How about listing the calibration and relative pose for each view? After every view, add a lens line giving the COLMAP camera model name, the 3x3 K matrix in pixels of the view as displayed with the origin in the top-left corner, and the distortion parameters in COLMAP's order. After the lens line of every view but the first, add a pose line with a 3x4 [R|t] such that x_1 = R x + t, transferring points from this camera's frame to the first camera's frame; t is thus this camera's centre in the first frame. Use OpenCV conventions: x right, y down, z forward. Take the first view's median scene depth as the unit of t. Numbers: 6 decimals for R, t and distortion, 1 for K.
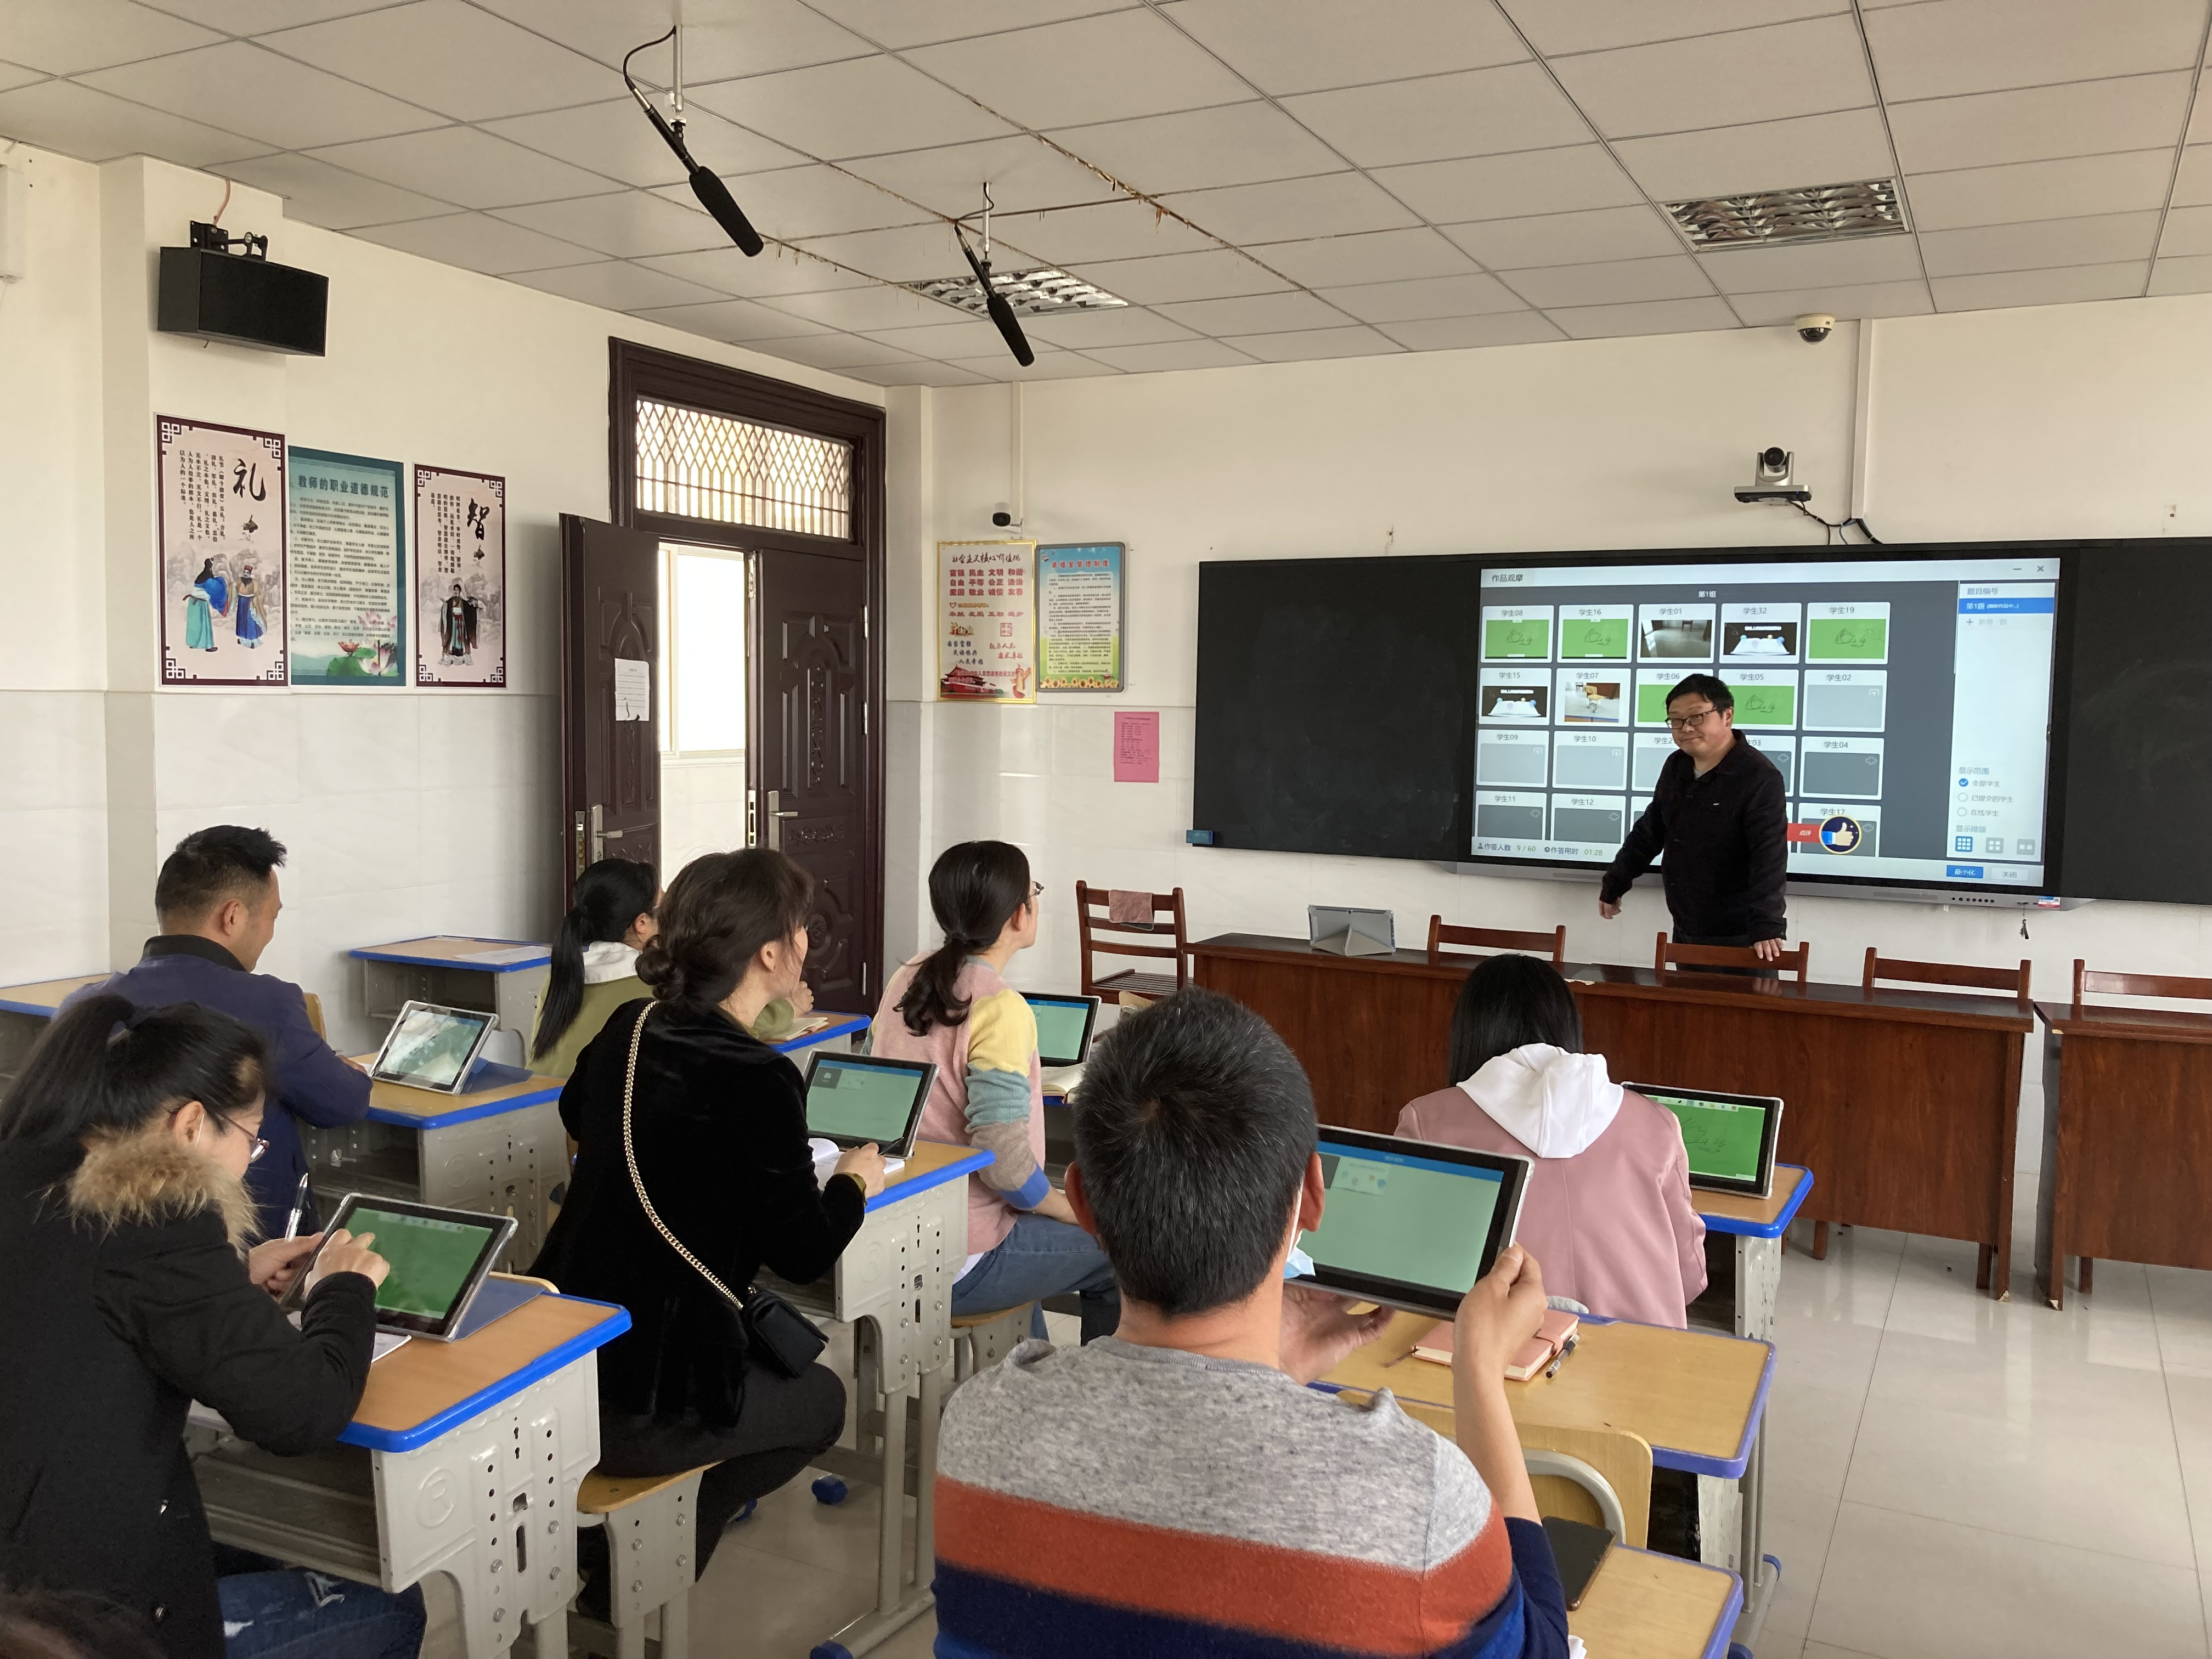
lens RADIAL K [[1811.8, 0, 1102.0], [0, 1811.8, 833.0], [0, 0, 1]] dist [0.033471, -0.055392]
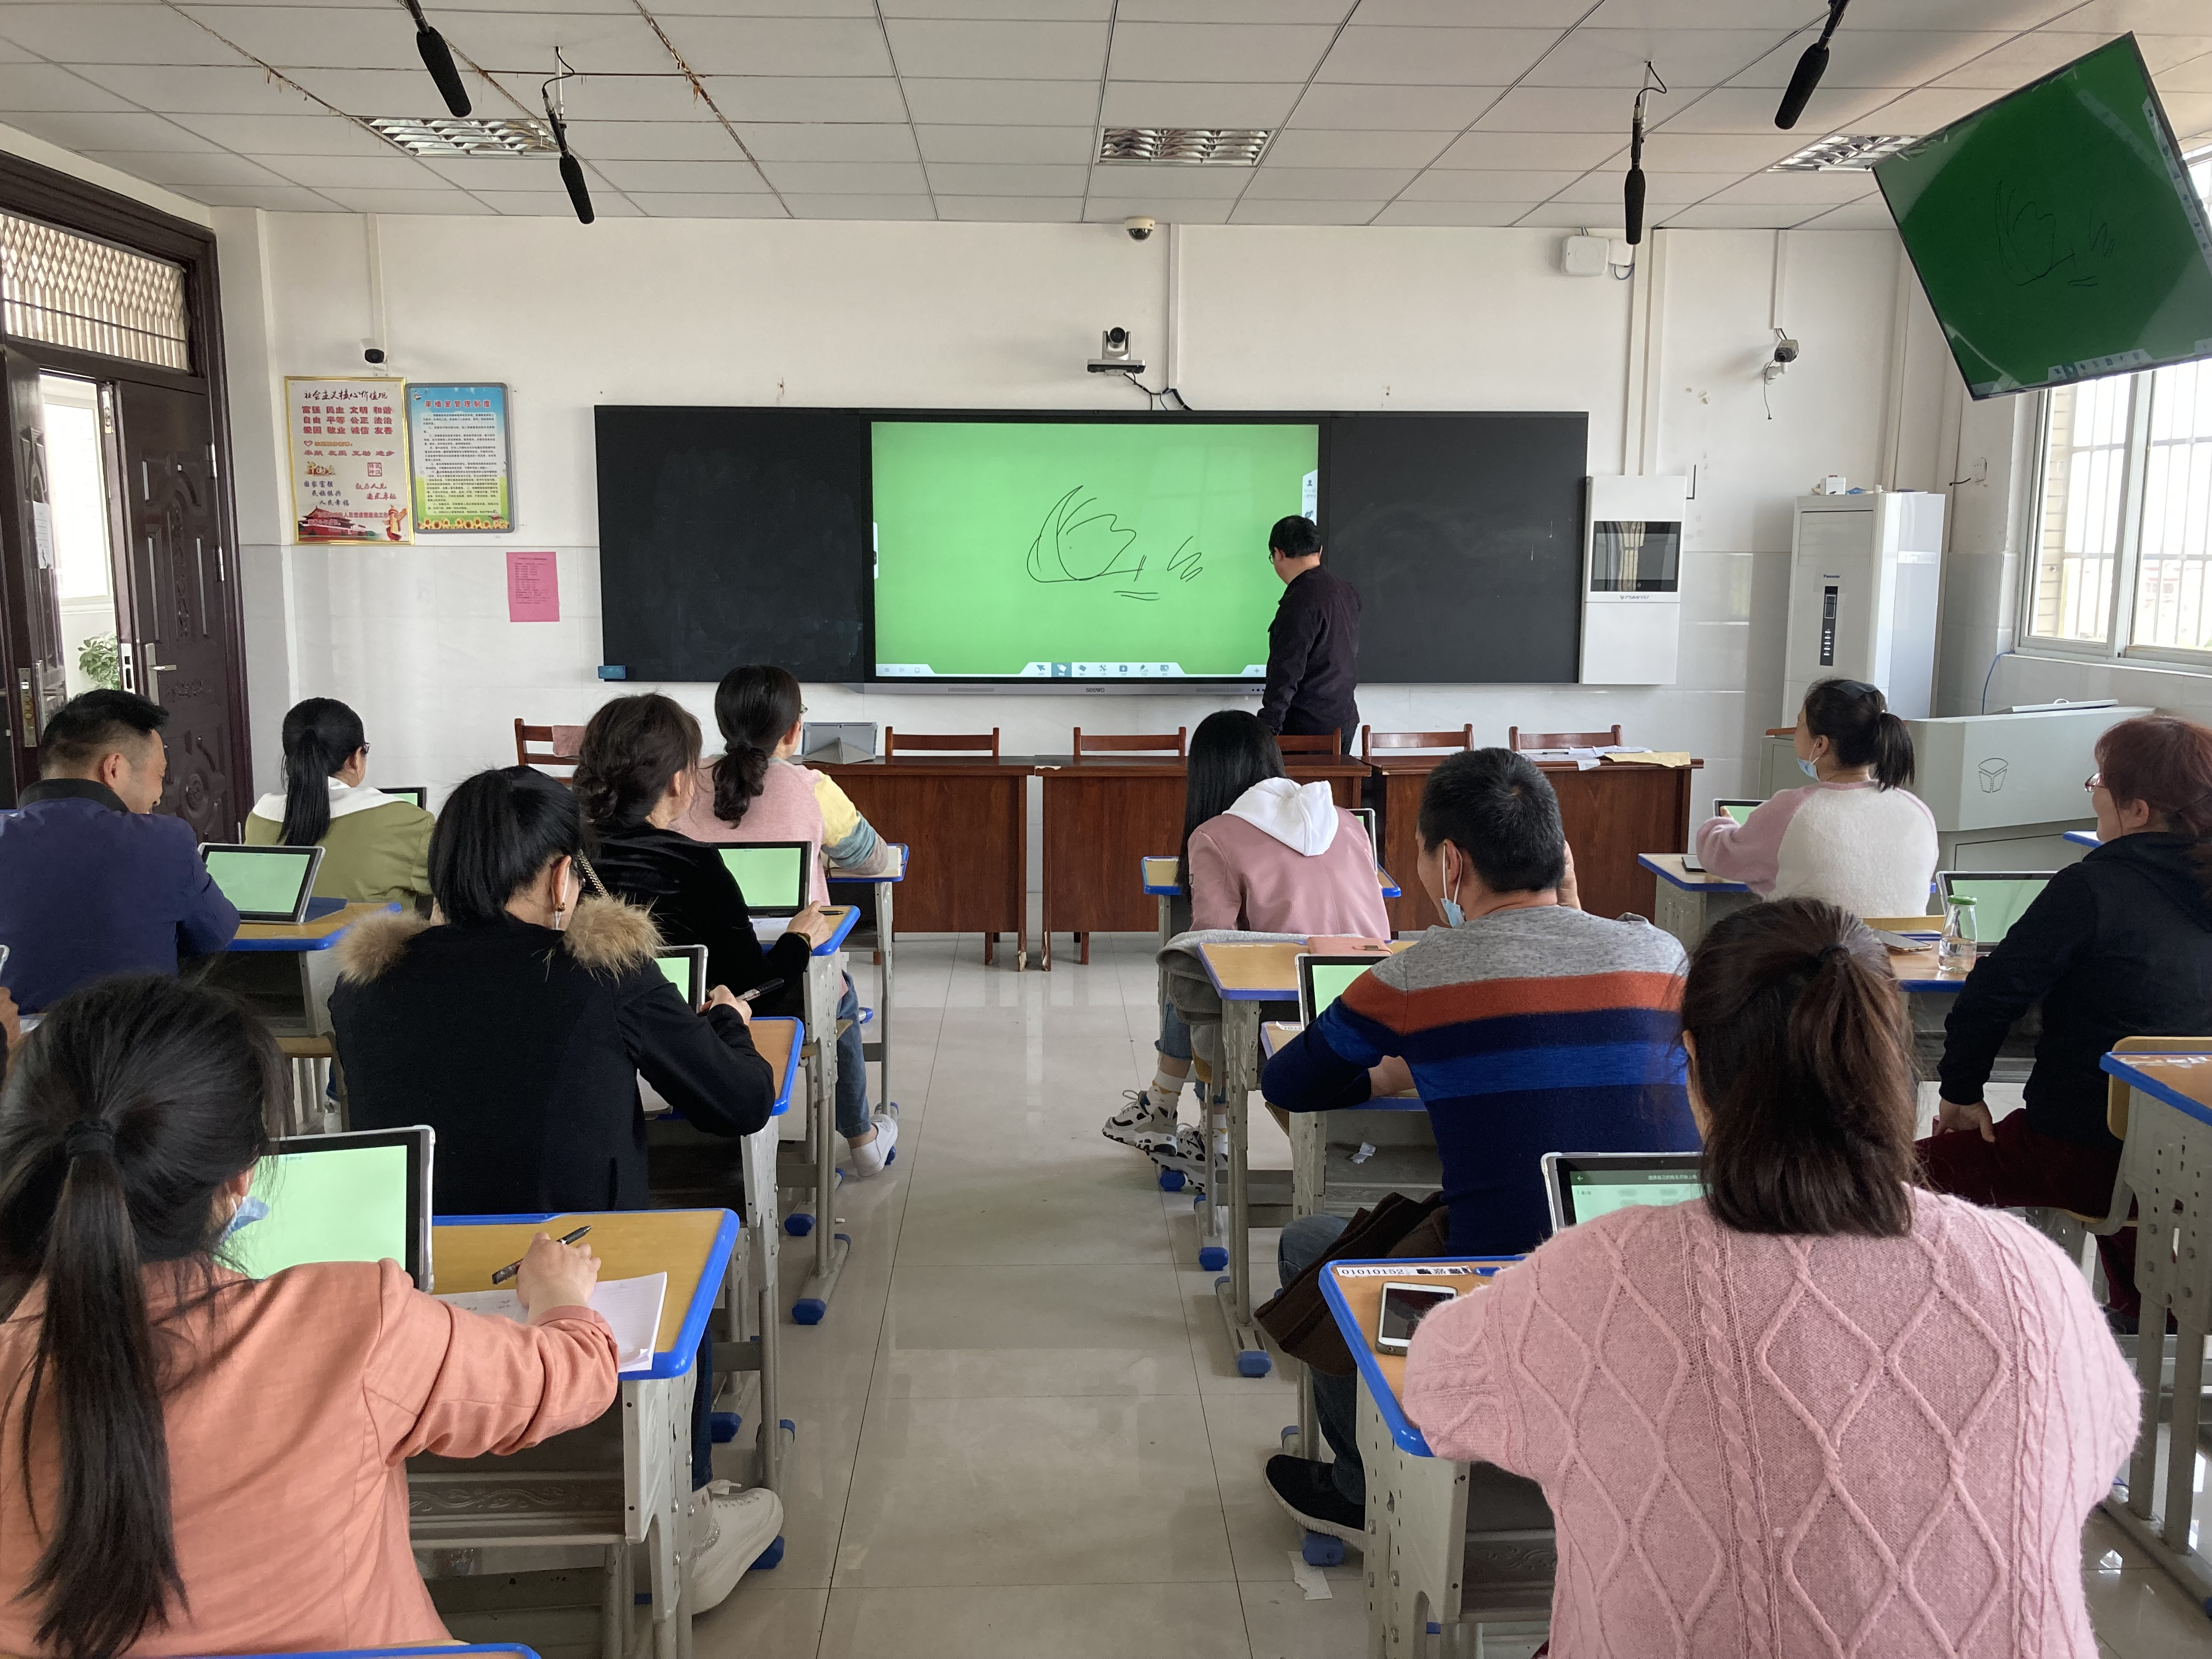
lens RADIAL K [[1811.8, 0, 1100.4], [0, 1811.8, 823.7], [0, 0, 1]] dist [0.033471, -0.055392]
pose [[0.866786, -0.086885, 0.491053, -0.228295], [0.046511, 0.994498, 0.093863, 0.004466], [-0.496507, -0.058520, 0.866058, -0.063504]]
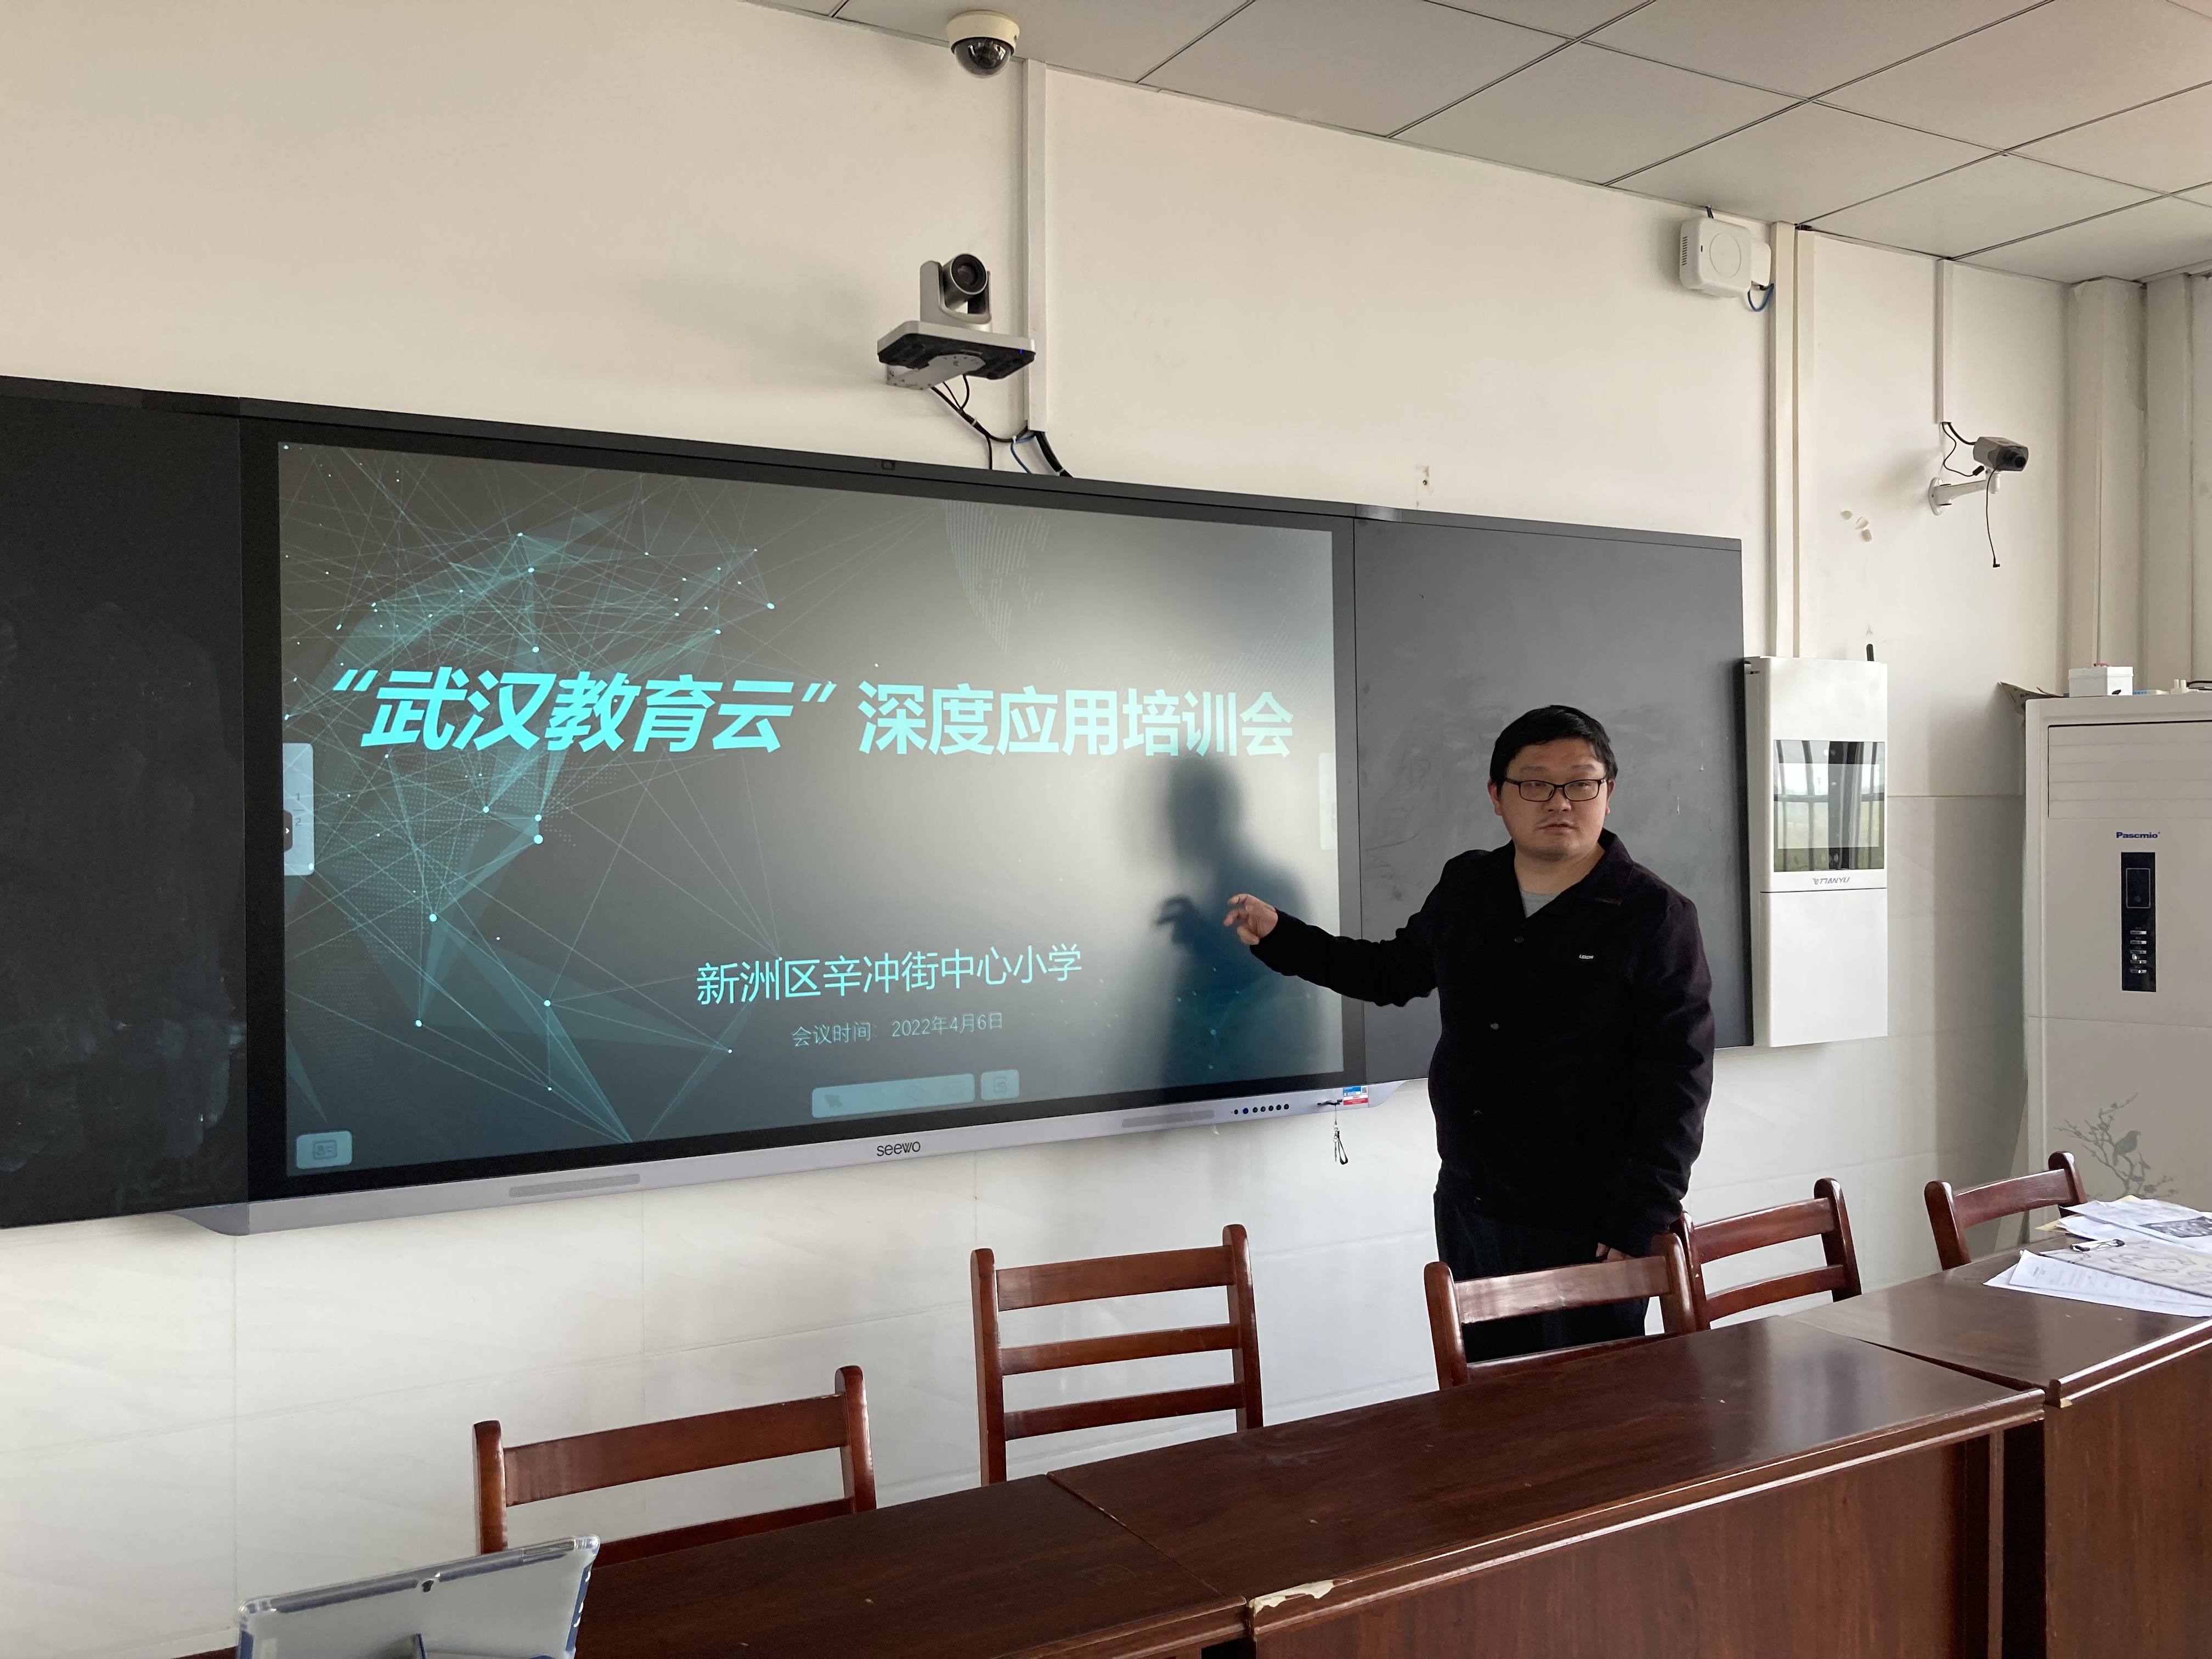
lens RADIAL K [[1811.8, 0, 1126.0], [0, 1811.8, 838.2], [0, 0, 1]] dist [0.033471, -0.055392]
pose [[0.534571, -0.037411, 0.844295, -0.022709], [0.075014, 0.997177, -0.003311, -0.042143], [-0.841788, 0.065104, 0.535868, 0.598120]]
